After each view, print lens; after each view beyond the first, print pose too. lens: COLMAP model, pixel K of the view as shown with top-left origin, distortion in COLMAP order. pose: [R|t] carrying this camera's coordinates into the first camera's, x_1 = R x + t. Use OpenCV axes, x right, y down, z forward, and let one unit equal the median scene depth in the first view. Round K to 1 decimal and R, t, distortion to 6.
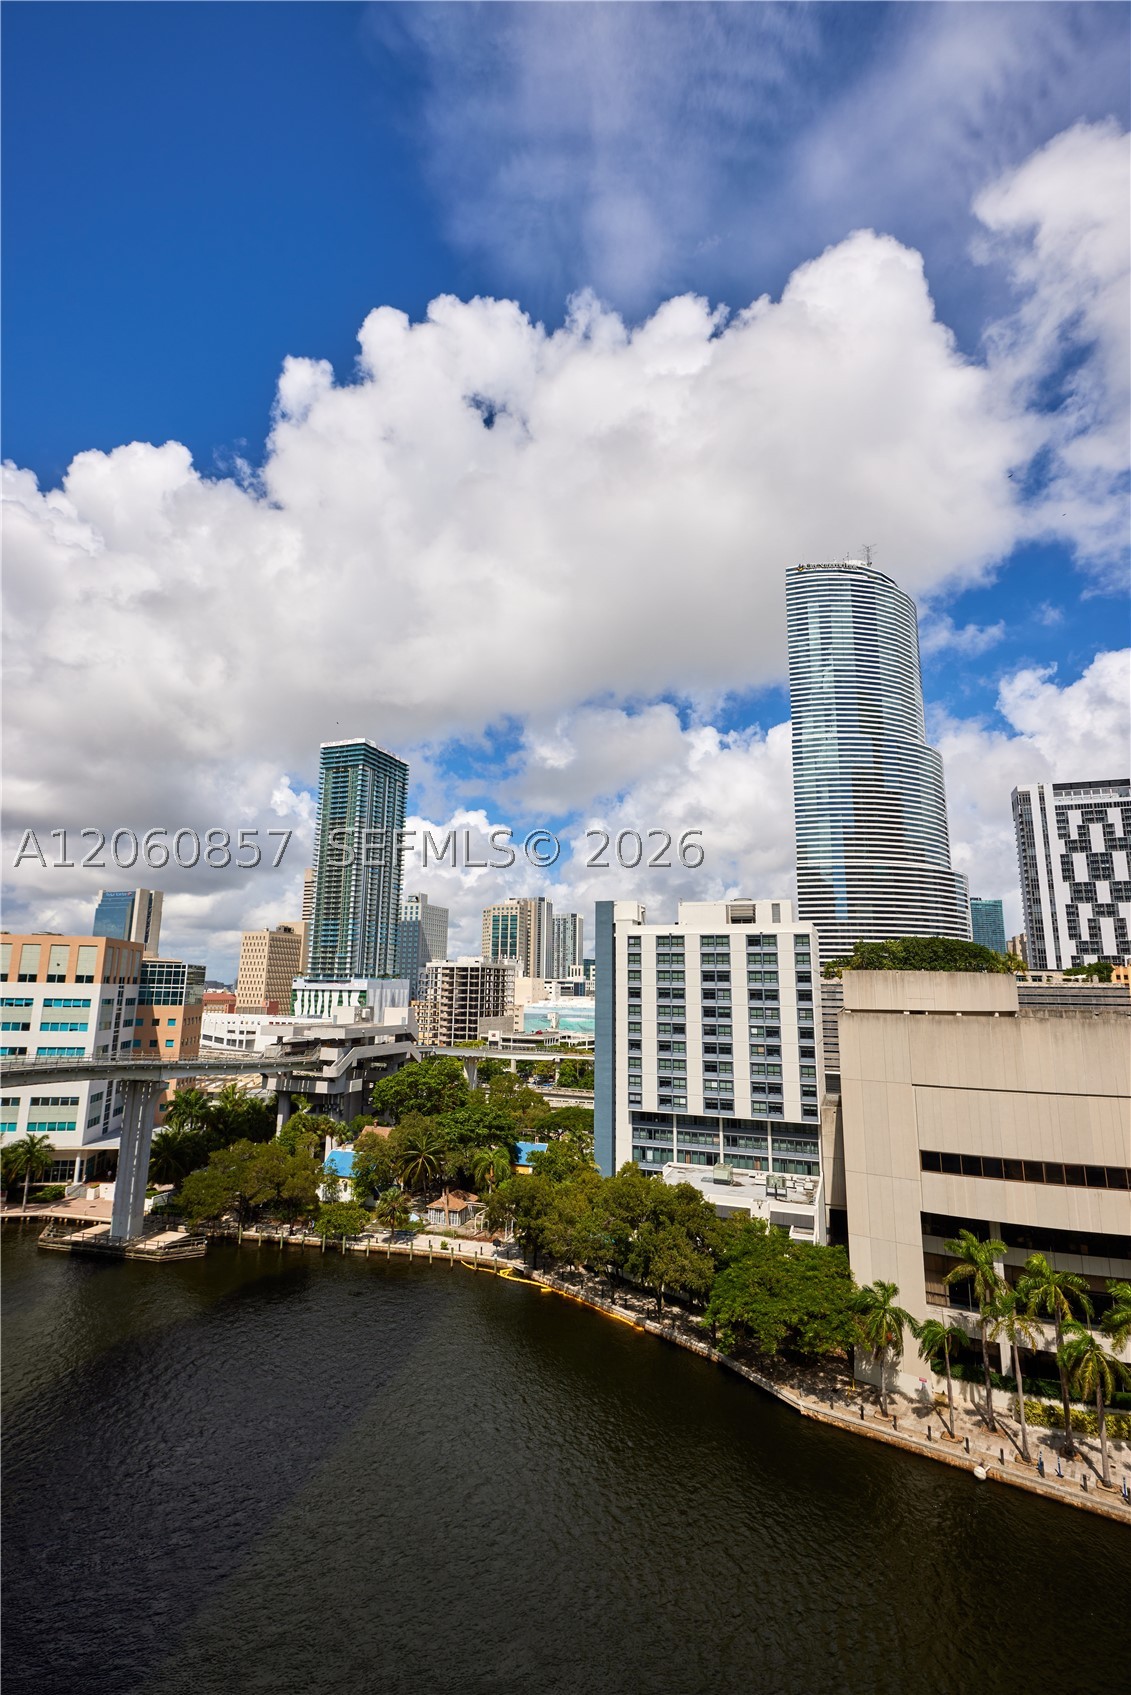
lens RADIAL K [[771.8, 0, 554.1], [0, 771.8, 839.9], [0, 0, 1]] dist [-0.002308, -0.000467]
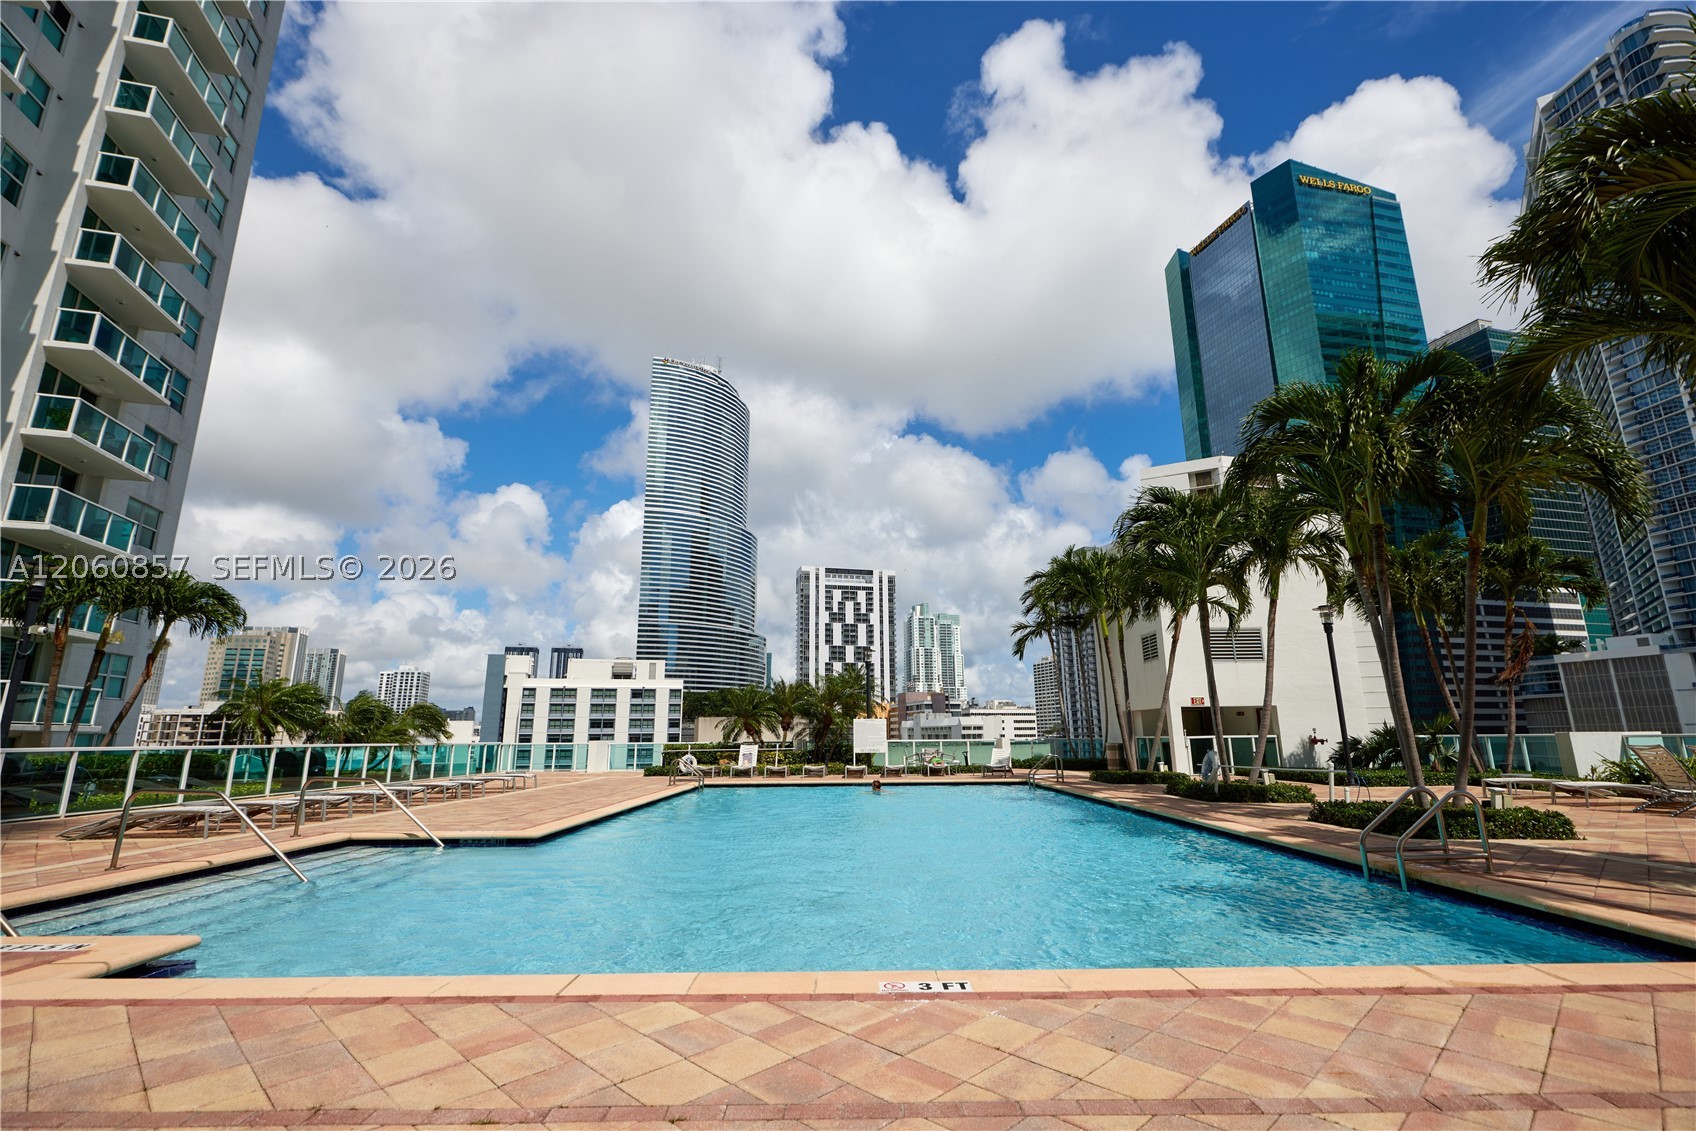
lens RADIAL K [[772.2, 0, 854.3], [0, 772.2, 551.6], [0, 0, 1]] dist [-0.002308, -0.000467]
pose [[0.801843, 0.116113, 0.586144, -0.075479], [-0.092891, 0.993235, -0.069681, -0.014697], [-0.590270, 0.001426, 0.807205, -0.071004]]
